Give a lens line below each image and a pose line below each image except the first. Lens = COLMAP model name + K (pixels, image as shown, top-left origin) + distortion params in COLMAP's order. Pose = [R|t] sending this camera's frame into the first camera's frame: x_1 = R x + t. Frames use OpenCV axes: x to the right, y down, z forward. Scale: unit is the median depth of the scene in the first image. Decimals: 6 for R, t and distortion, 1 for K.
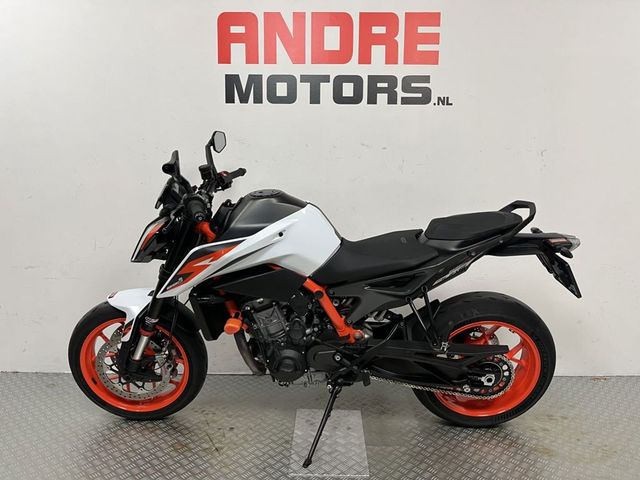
lens RADIAL K [[494.5, 0, 316.4], [0, 494.5, 237.9], [0, 0, 1]] dist [0.039878, -0.038984]
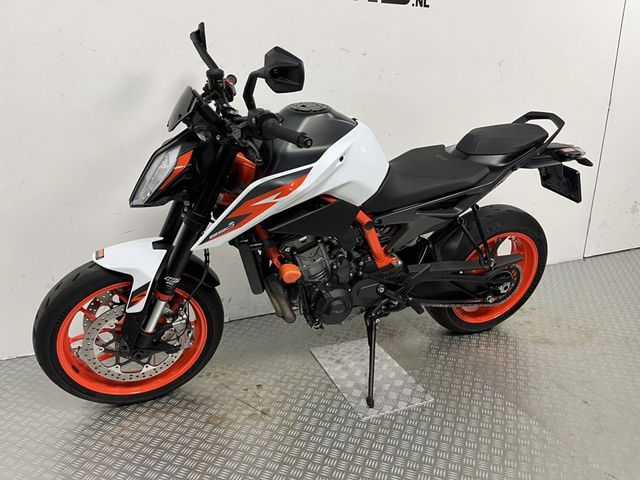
lens RADIAL K [[494.5, 0, 323.0], [0, 494.5, 243.6], [0, 0, 1]] dist [0.039878, -0.038984]
pose [[0.914990, -0.118812, 0.385587, -0.402503], [0.049469, 0.981485, 0.185041, -0.020455], [-0.400432, -0.150236, 0.903926, 0.216969]]
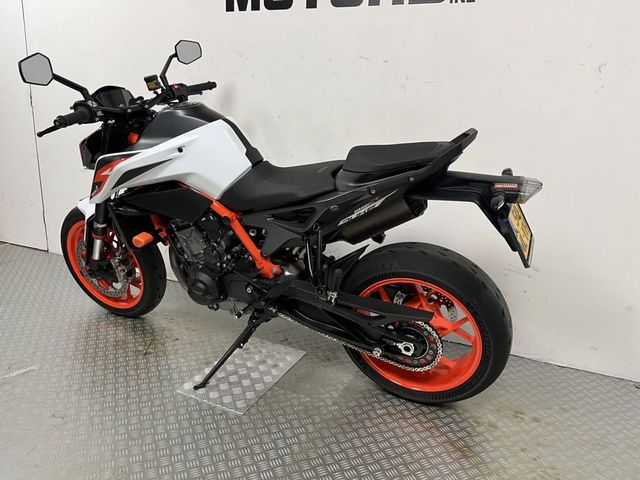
lens RADIAL K [[494.5, 0, 319.8], [0, 494.5, 240.5], [0, 0, 1]] dist [0.039878, -0.038984]
pose [[0.911093, 0.137649, -0.388538, 0.510811], [-0.084469, 0.984939, 0.150867, -0.002664], [0.403452, -0.104634, 0.908998, 0.214167]]
